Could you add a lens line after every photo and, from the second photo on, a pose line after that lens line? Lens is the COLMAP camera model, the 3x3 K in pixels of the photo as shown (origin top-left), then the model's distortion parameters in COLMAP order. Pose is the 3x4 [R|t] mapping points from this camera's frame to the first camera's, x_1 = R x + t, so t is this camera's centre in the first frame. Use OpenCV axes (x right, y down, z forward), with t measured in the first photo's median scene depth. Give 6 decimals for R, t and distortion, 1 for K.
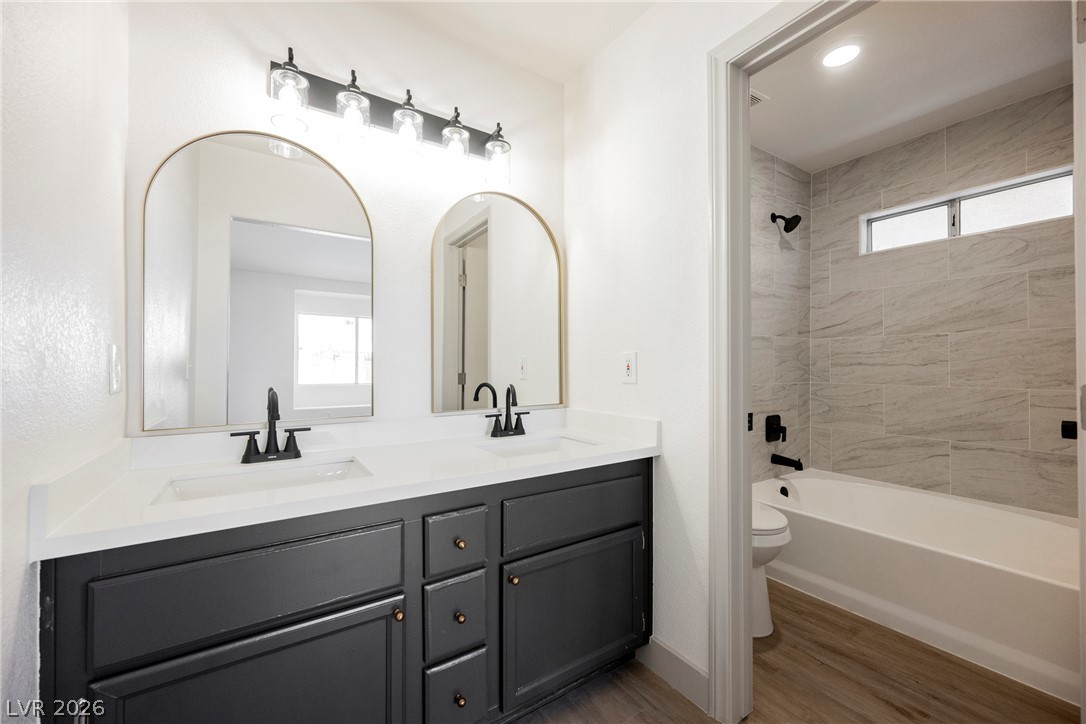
lens RADIAL K [[426.4, 0, 548.8], [0, 426.4, 357.4], [0, 0, 1]] dist [-0.002412, 0.000261]
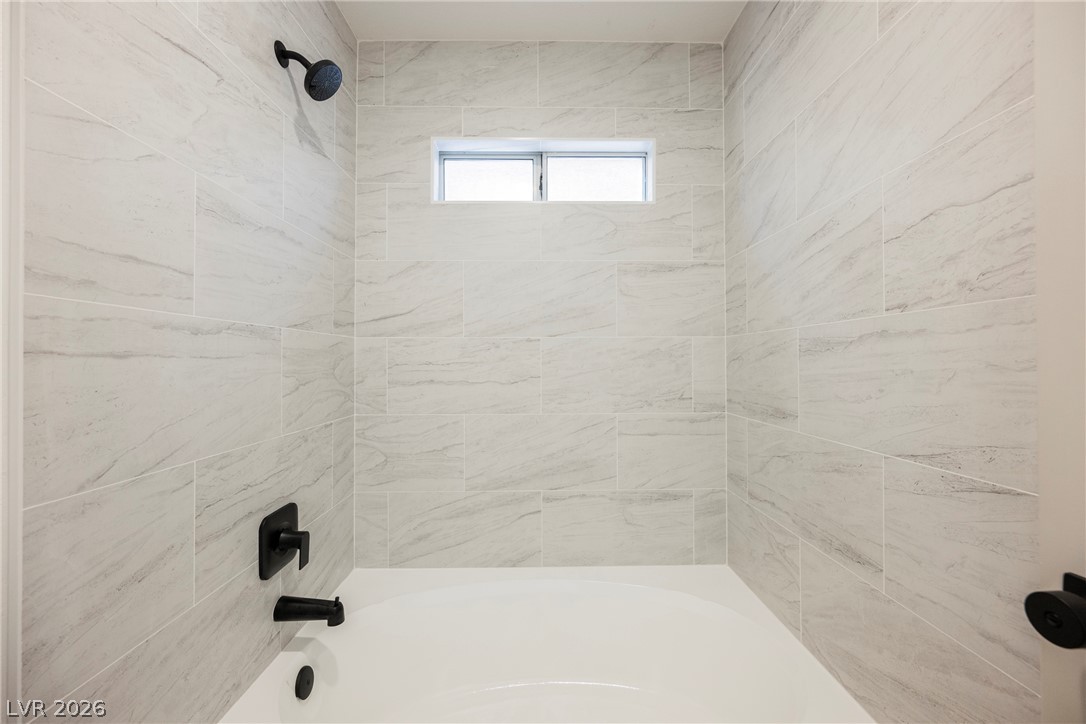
lens RADIAL K [[426.4, 0, 541.4], [0, 426.4, 364.1], [0, 0, 1]] dist [-0.002412, 0.000261]
pose [[0.549651, -0.010000, 0.835334, 0.368307], [-0.011306, 0.999748, 0.019408, -0.027865], [-0.835318, -0.020111, 0.549400, 0.638391]]
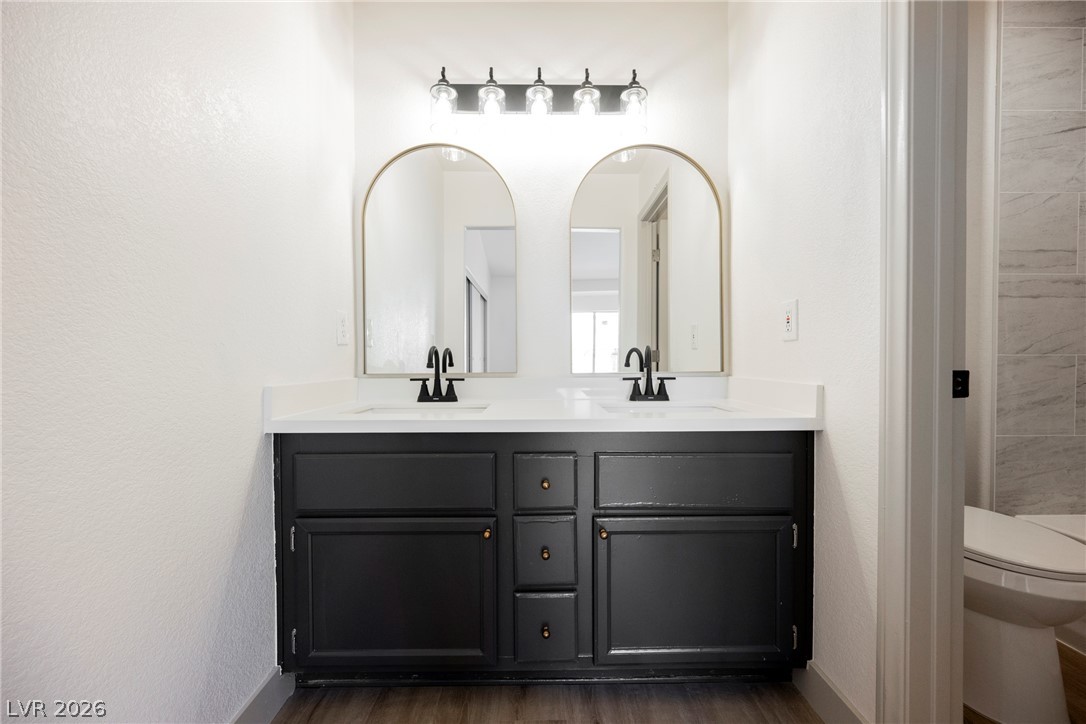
lens RADIAL K [[426.4, 0, 539.7], [0, 426.4, 358.9], [0, 0, 1]] dist [-0.002412, 0.000261]
pose [[0.839157, -0.002245, -0.543885, 0.161306], [0.014765, 0.999717, 0.018654, 0.051565], [0.543689, -0.023684, 0.838952, 0.058104]]
